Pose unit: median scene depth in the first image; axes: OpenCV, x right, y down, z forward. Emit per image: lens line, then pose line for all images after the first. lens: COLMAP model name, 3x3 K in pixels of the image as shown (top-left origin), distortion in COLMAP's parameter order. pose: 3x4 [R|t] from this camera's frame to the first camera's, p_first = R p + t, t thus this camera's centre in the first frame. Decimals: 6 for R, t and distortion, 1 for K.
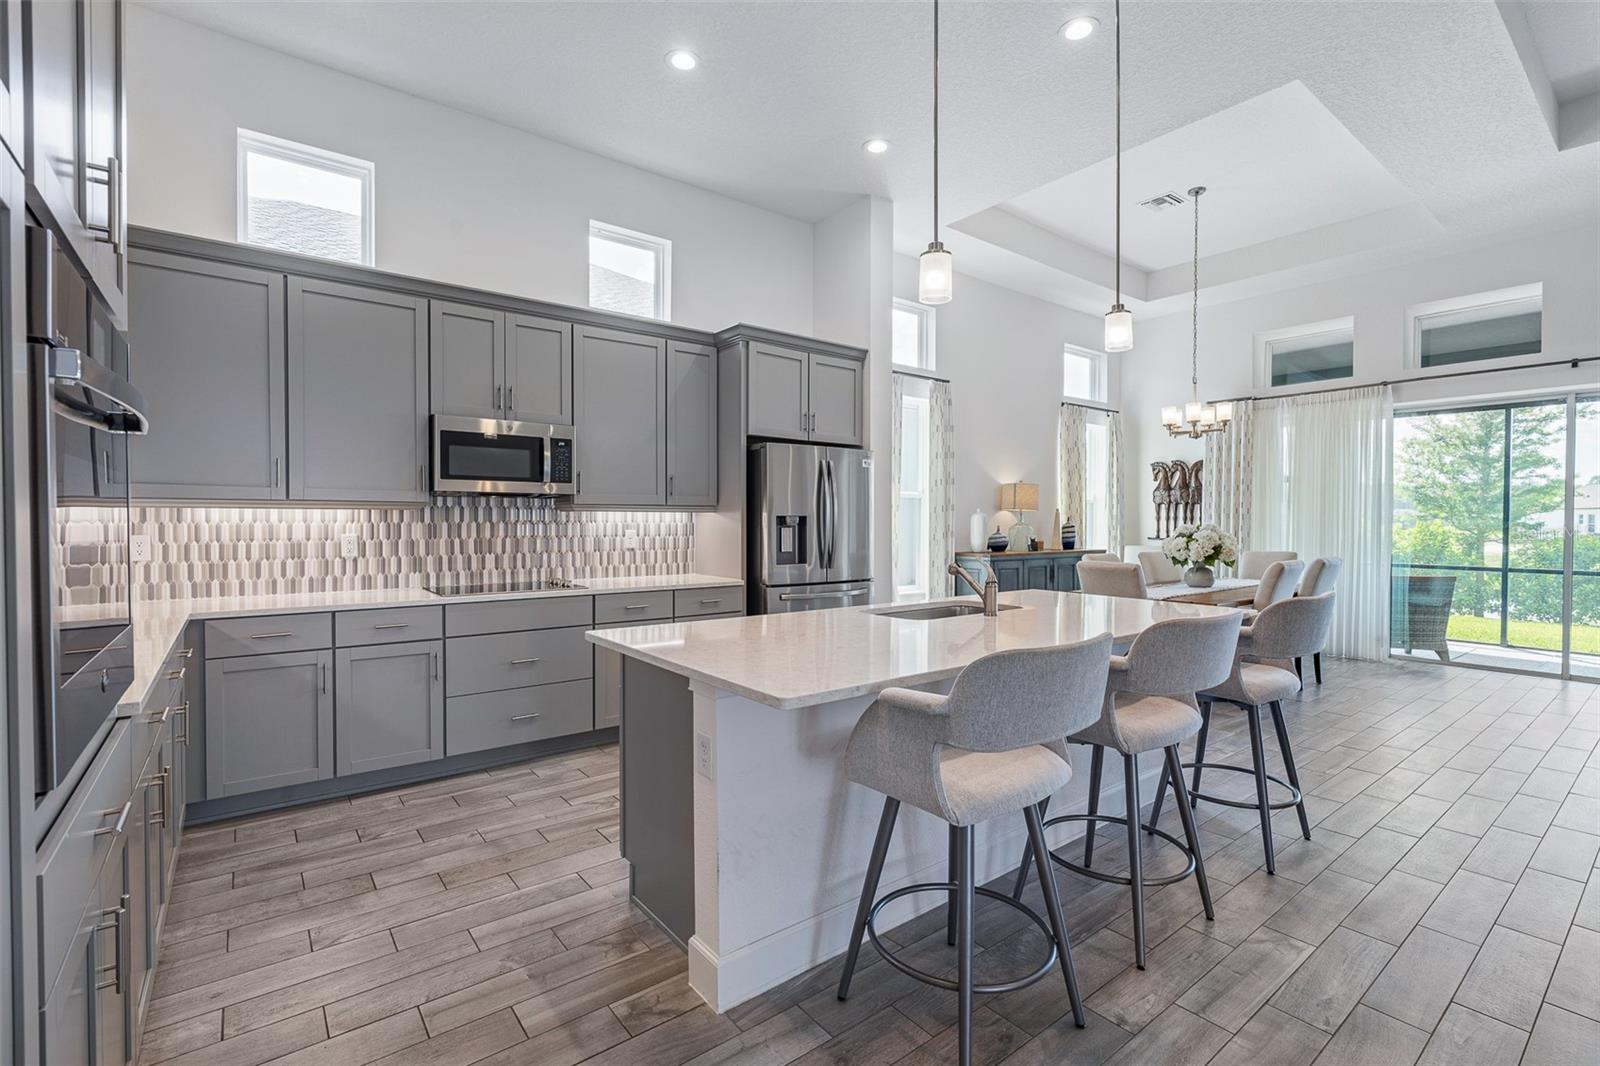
lens RADIAL K [[717.9, 0, 800.0], [0, 717.9, 533.0], [0, 0, 1]] dist [-0.000241, 0.000239]
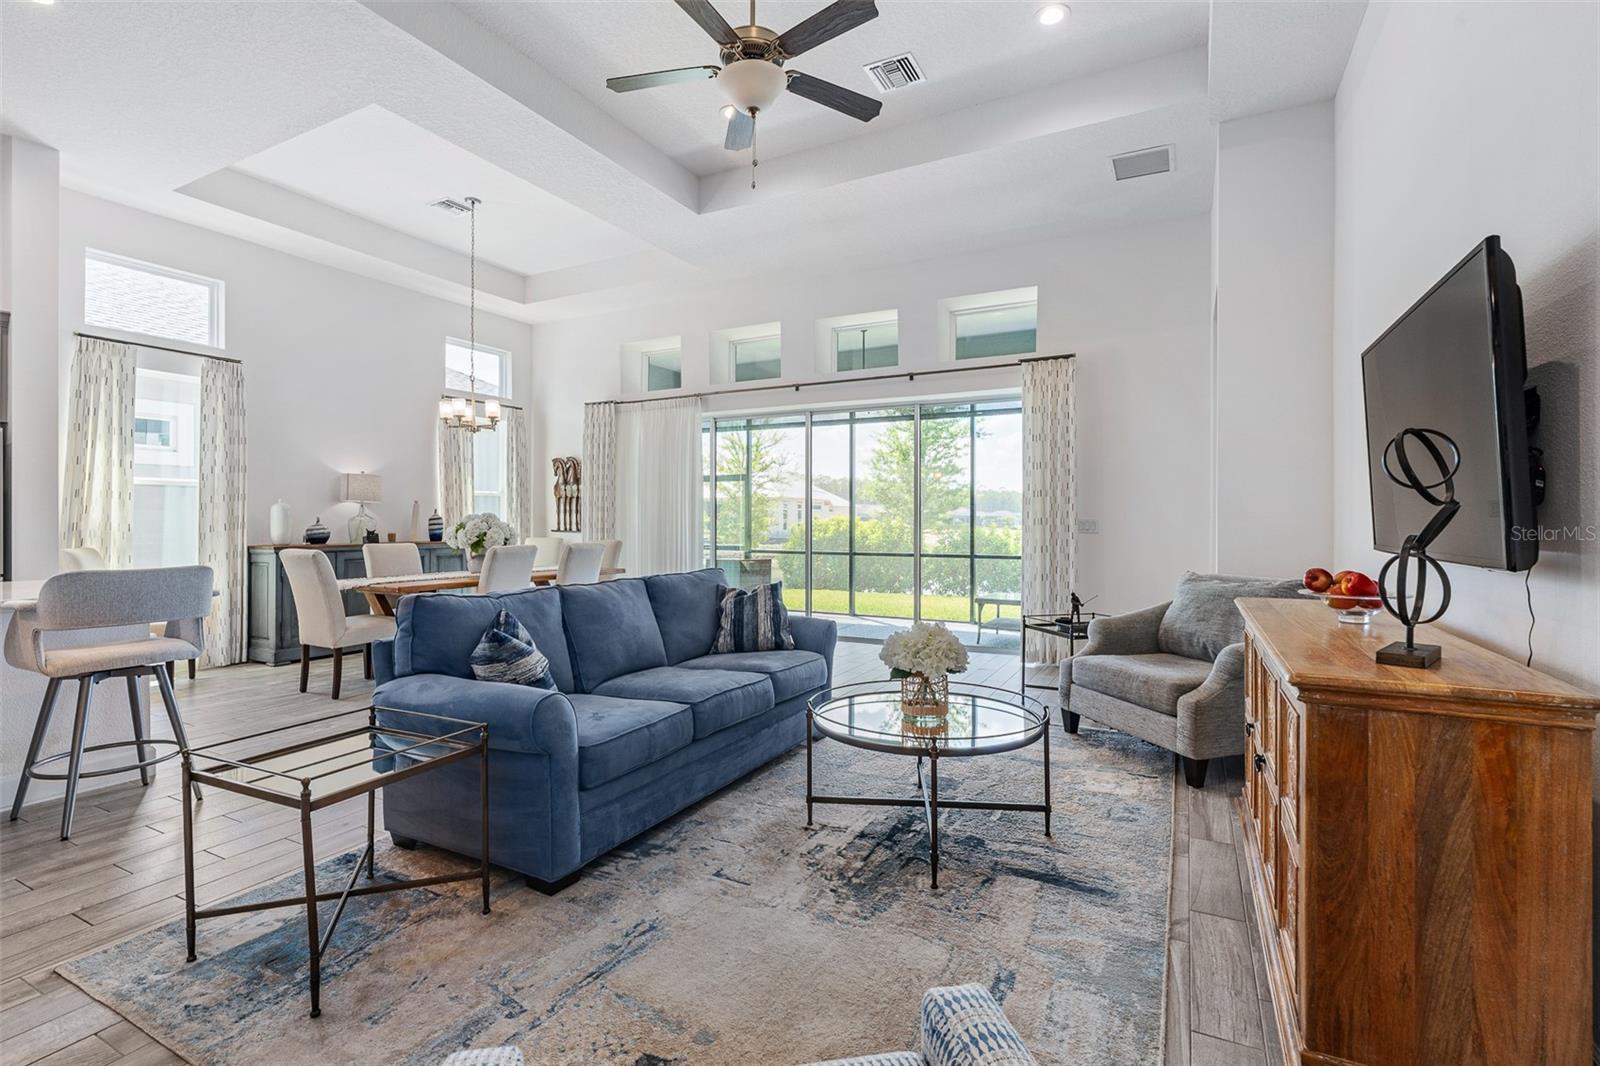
lens RADIAL K [[734.8, 0, 798.8], [0, 734.8, 522.2], [0, 0, 1]] dist [-0.003551, -0.000743]
pose [[0.910410, -0.003910, 0.413688, 0.822748], [0.010632, 0.999846, -0.013947, 0.030915], [-0.413570, 0.017096, 0.910312, -0.277990]]
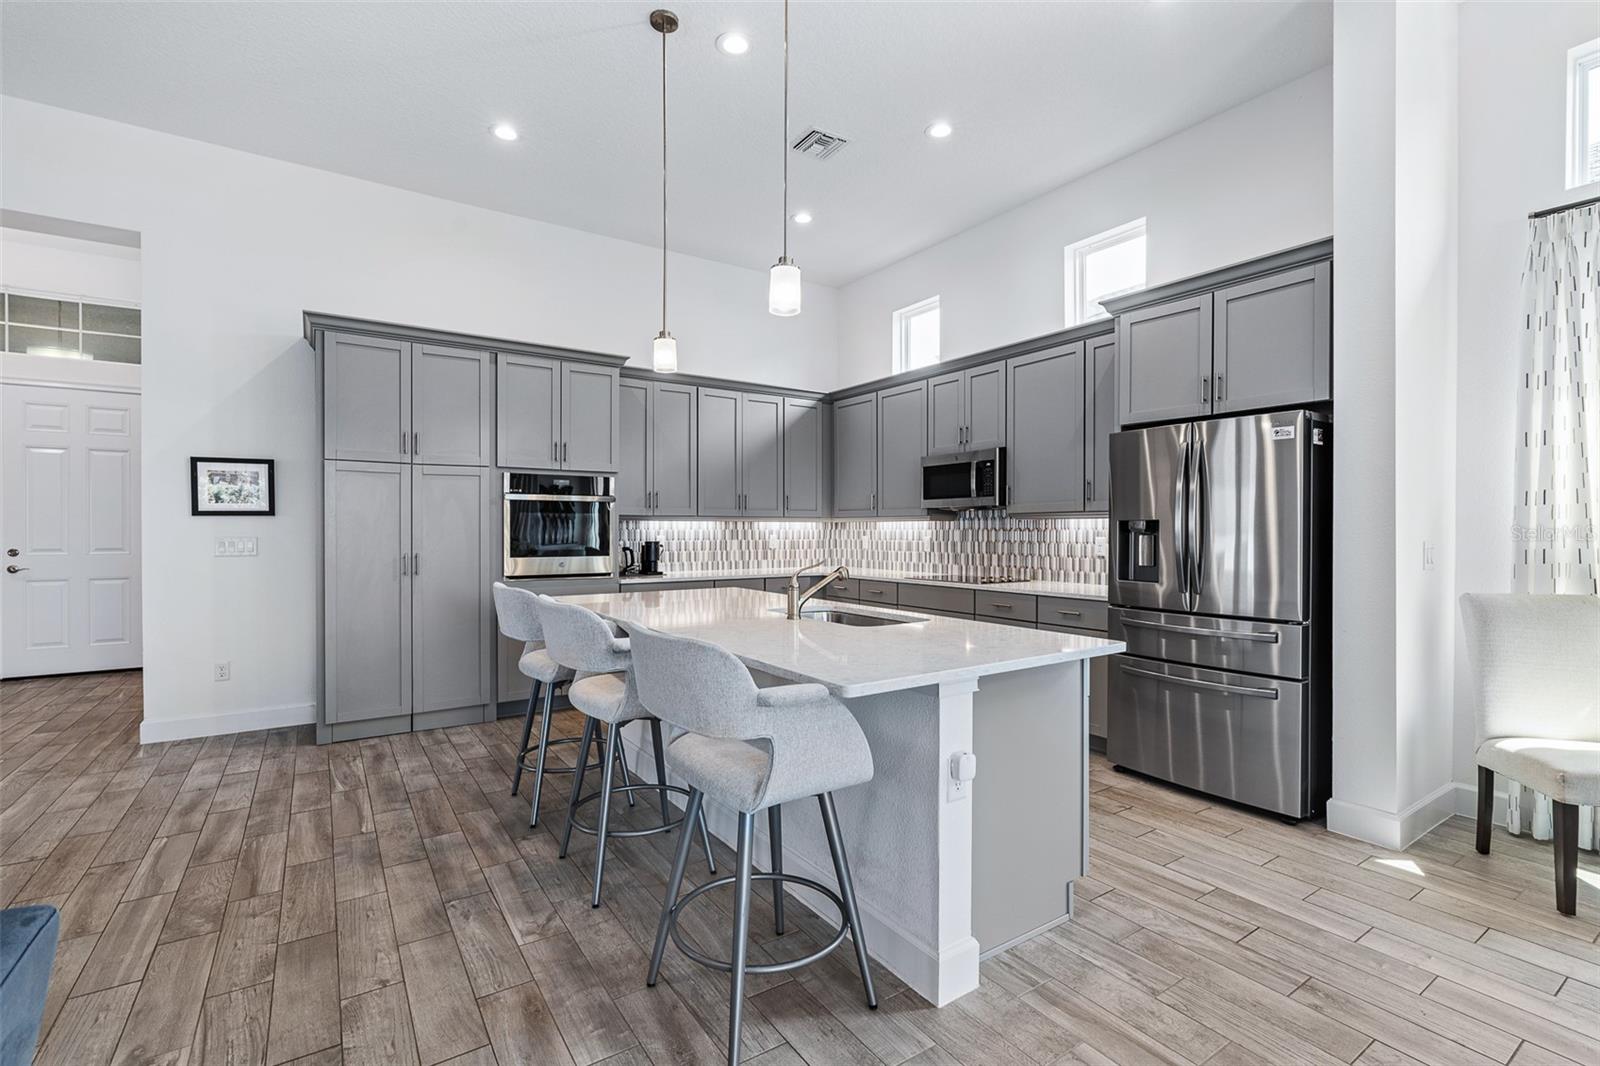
lens RADIAL K [[717.9, 0, 800.0], [0, 717.9, 533.0], [0, 0, 1]] dist [-0.000241, 0.000239]
pose [[-0.070050, 0.001449, -0.997542, 0.964141], [-0.019330, 0.999809, 0.002809, -0.006095], [0.997356, 0.019480, -0.070008, 0.826357]]
